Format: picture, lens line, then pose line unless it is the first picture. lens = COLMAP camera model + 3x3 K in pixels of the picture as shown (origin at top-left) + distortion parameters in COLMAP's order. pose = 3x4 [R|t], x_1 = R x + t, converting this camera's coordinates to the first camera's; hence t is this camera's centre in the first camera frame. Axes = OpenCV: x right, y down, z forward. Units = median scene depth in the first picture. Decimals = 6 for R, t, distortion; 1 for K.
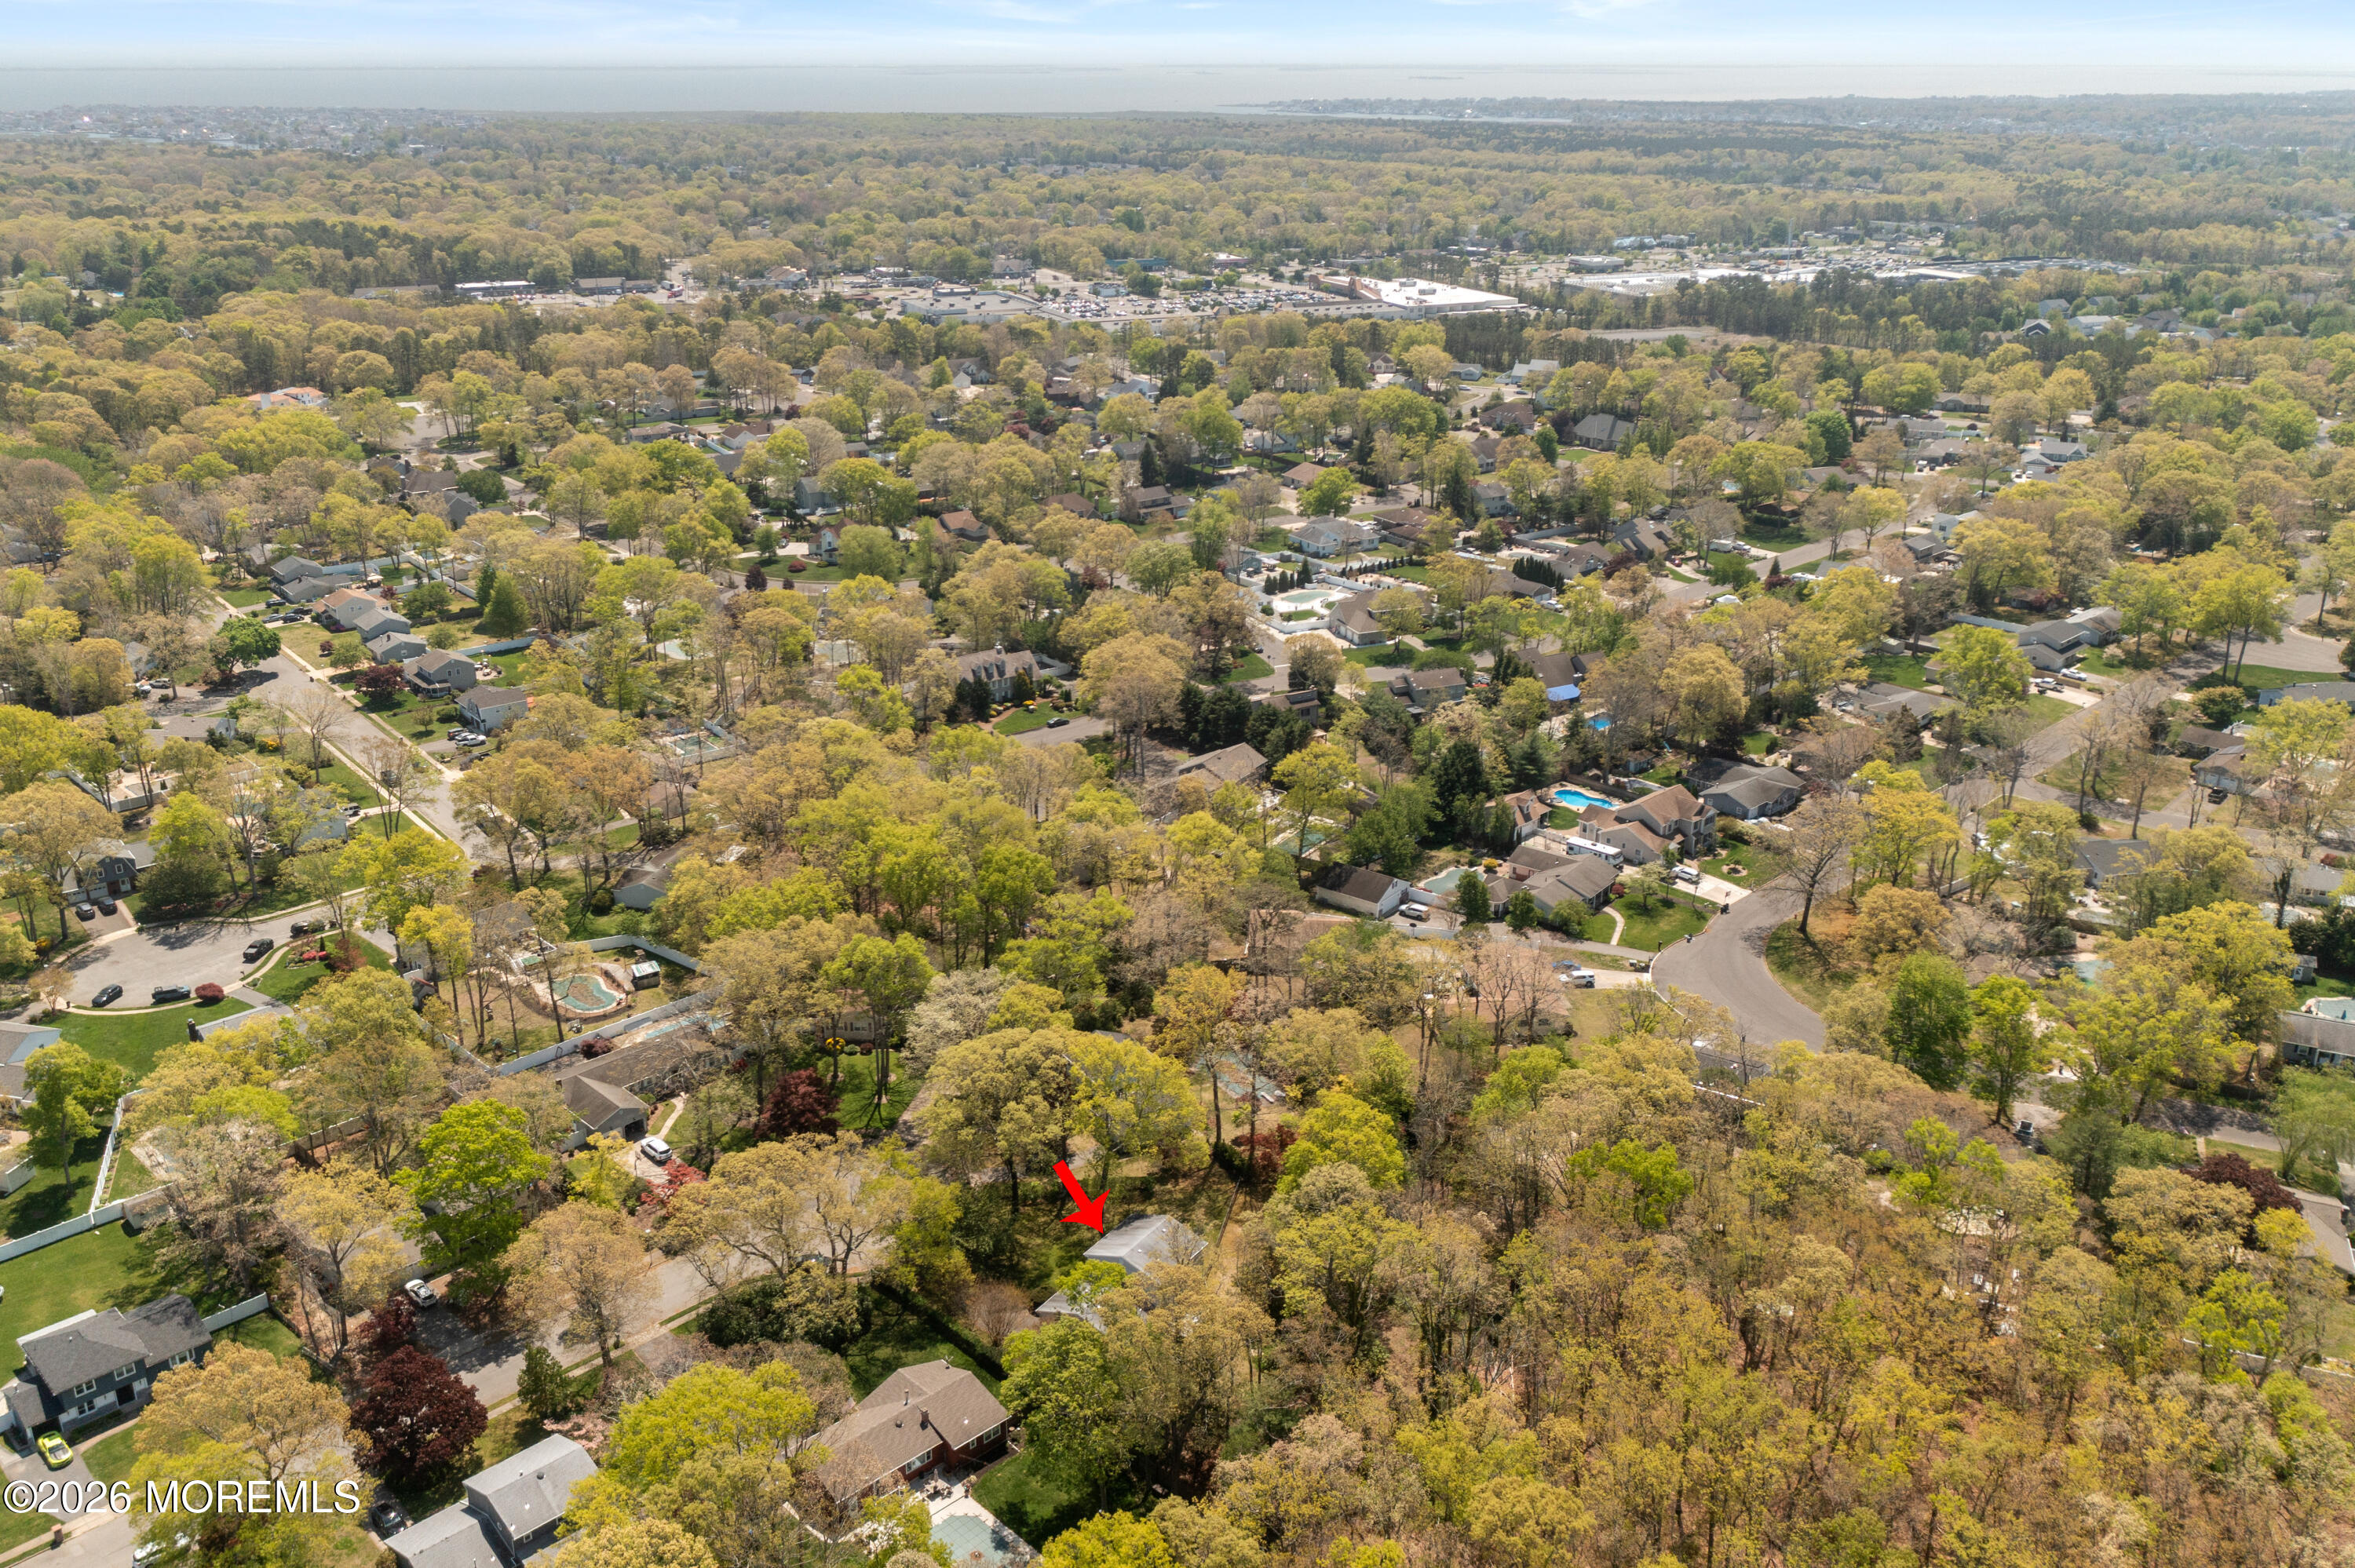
lens RADIAL K [[1944.6, 0, 1177.7], [0, 1944.6, 786.6], [0, 0, 1]] dist [-0.032725, 0.005951]
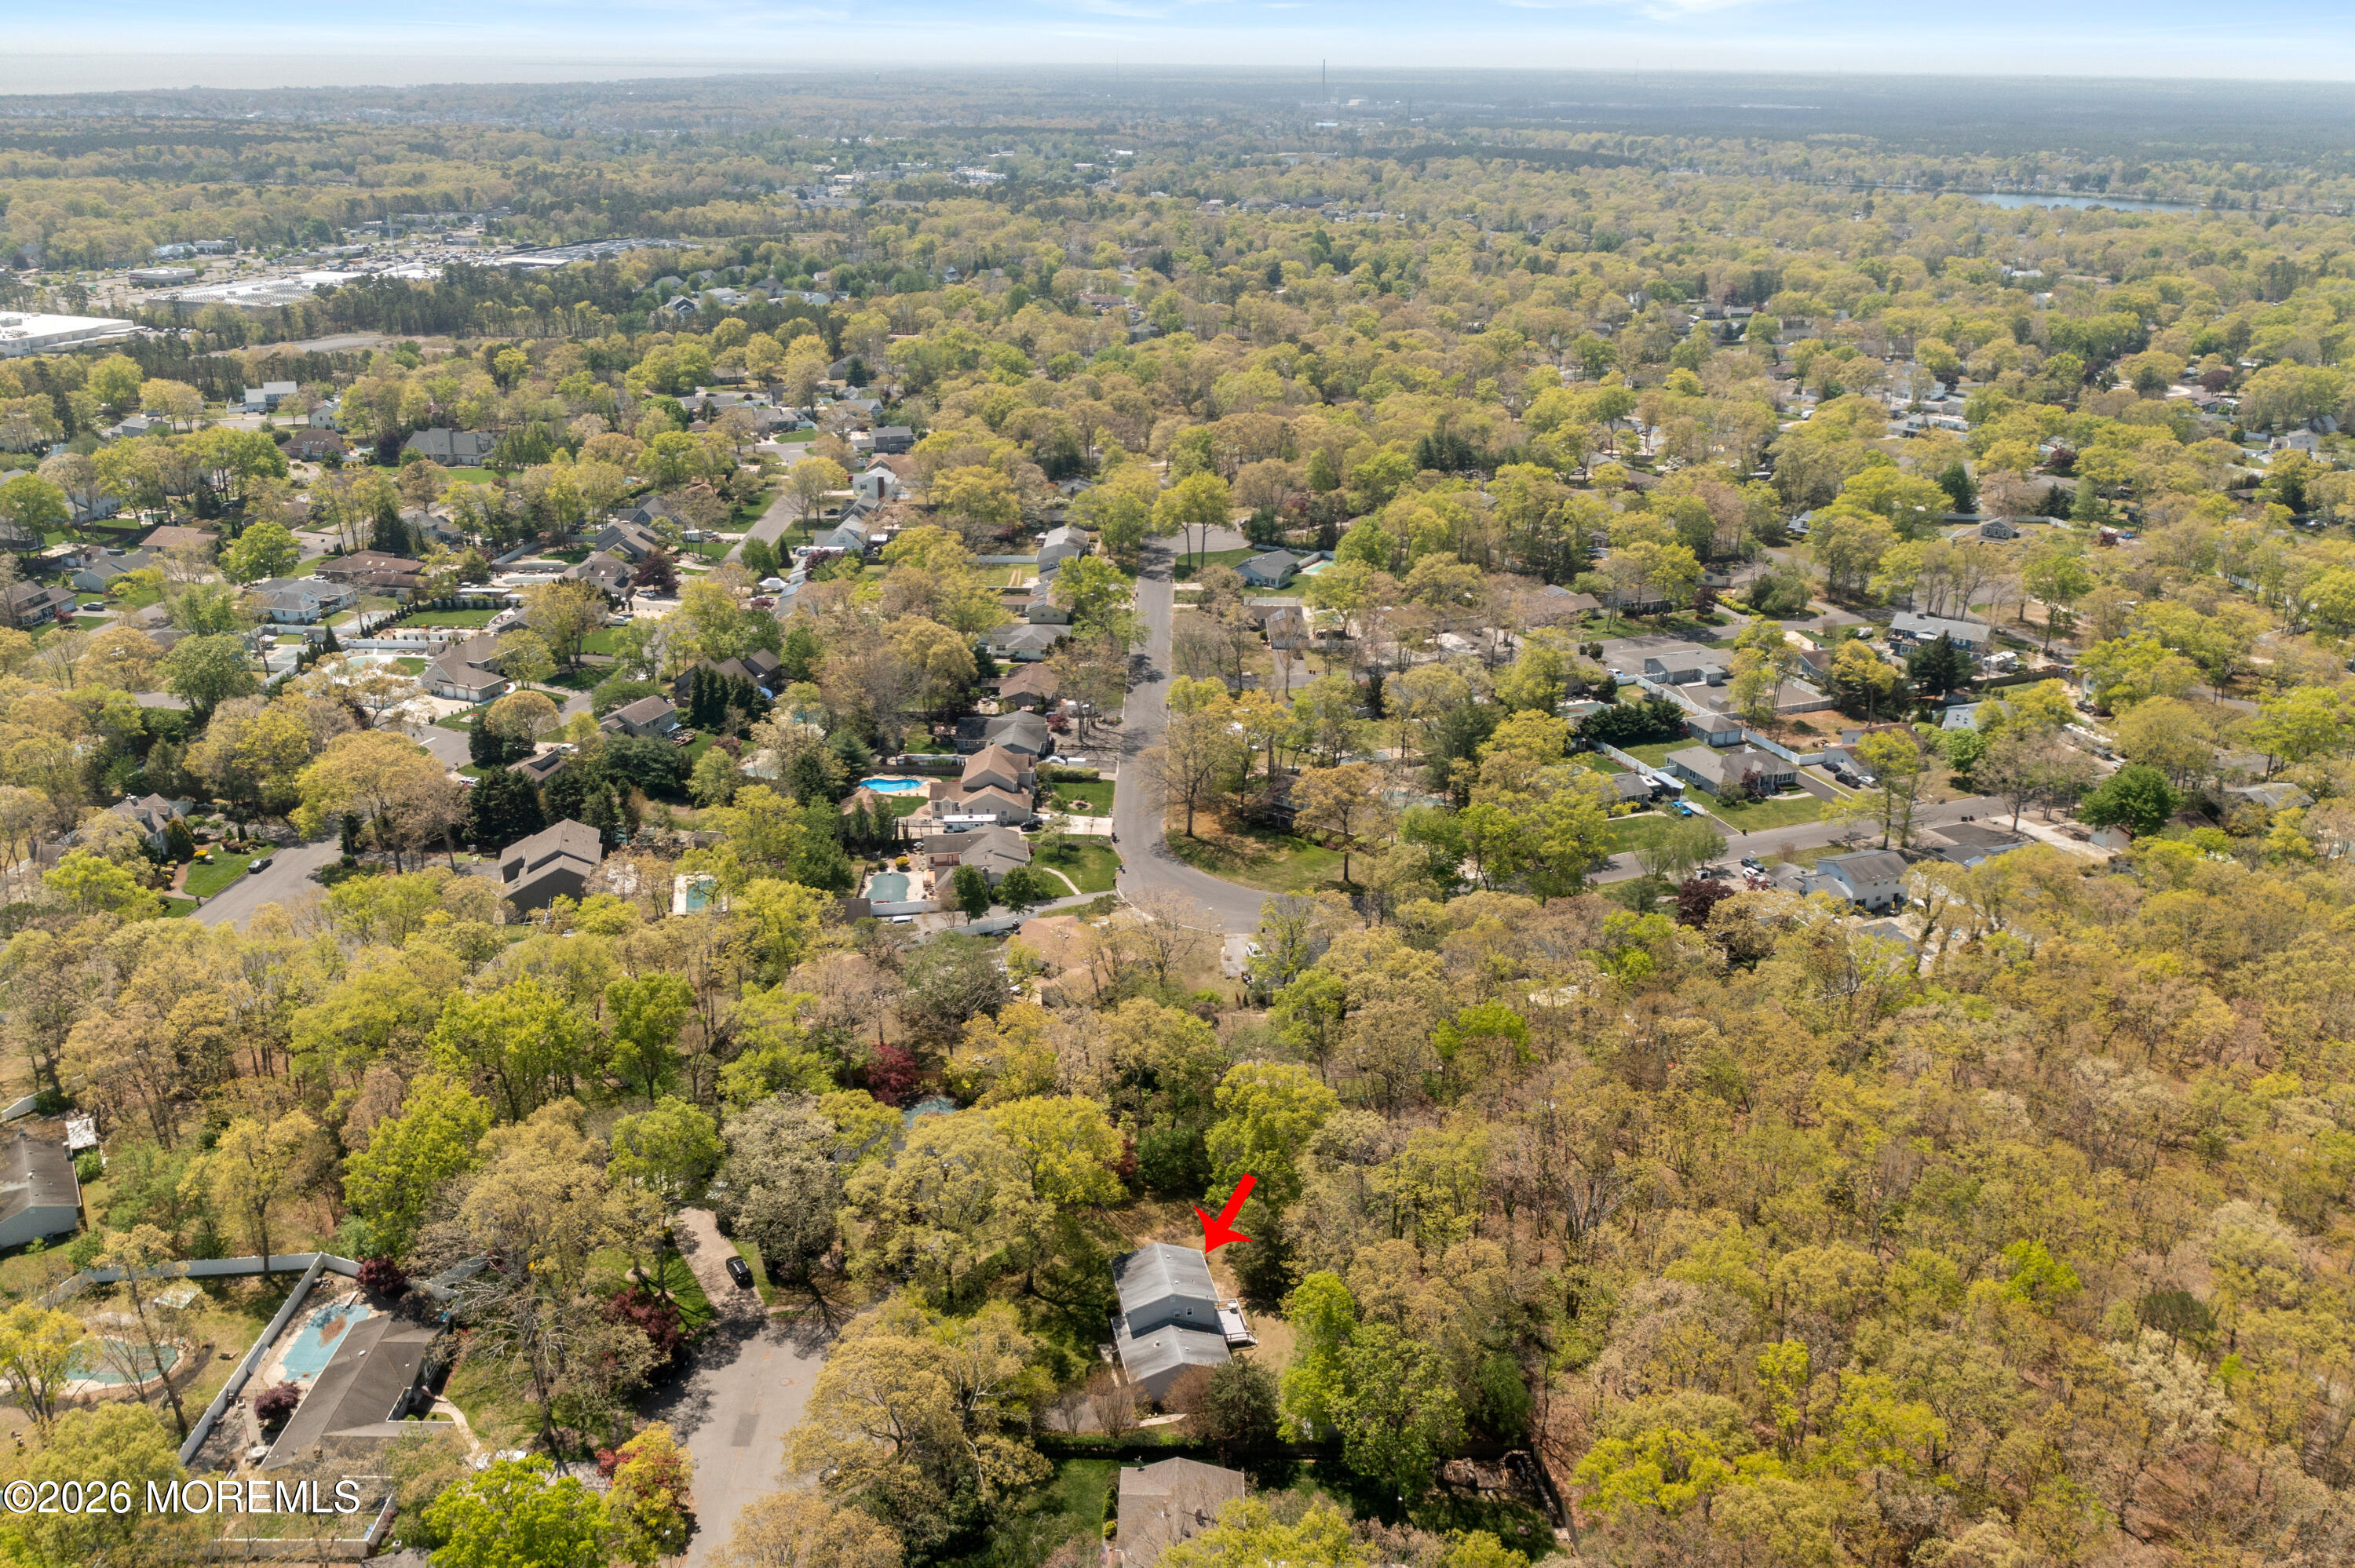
lens RADIAL K [[1944.6, 0, 1176.3], [0, 1944.6, 783.9], [0, 0, 1]] dist [-0.032725, 0.005951]
pose [[0.668372, -0.244506, 0.702492, -0.163255], [0.242387, 0.964473, 0.105076, -0.026008], [-0.703226, 0.100045, 0.703892, 0.075954]]
